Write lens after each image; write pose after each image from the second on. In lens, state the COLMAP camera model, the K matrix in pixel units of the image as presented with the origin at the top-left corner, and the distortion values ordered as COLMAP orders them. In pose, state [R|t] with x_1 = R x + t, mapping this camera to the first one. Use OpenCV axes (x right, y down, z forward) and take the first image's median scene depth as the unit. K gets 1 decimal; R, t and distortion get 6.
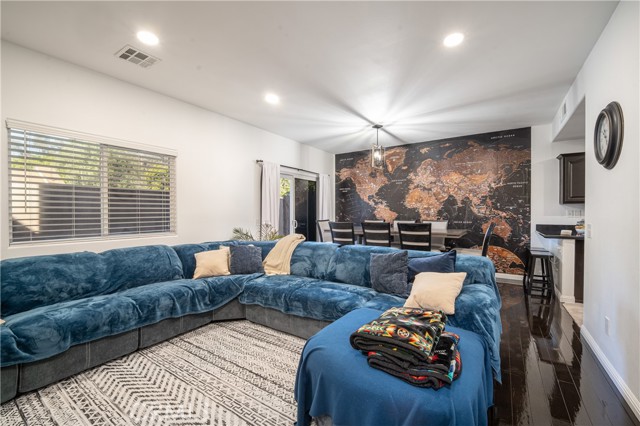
lens RADIAL K [[263.8, 0, 322.6], [0, 263.8, 216.0], [0, 0, 1]] dist [-0.011654, -0.000222]
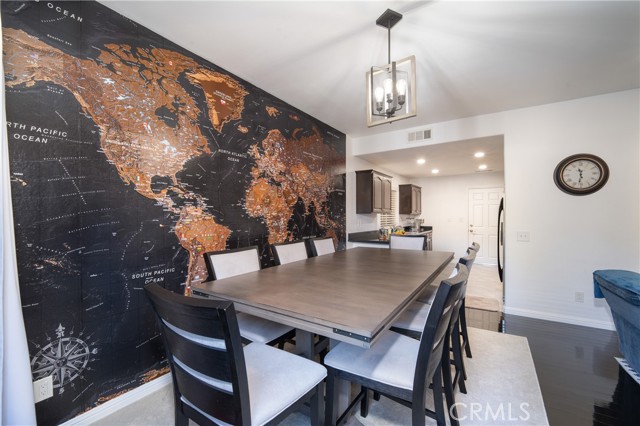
lens RADIAL K [[263.8, 0, 316.7], [0, 263.8, 219.5], [0, 0, 1]] dist [-0.011654, -0.000222]
pose [[-0.014256, -0.015183, 0.999783, -0.168910], [0.012119, 0.999809, 0.015356, -0.033215], [-0.999825, 0.012335, -0.014069, 0.957566]]
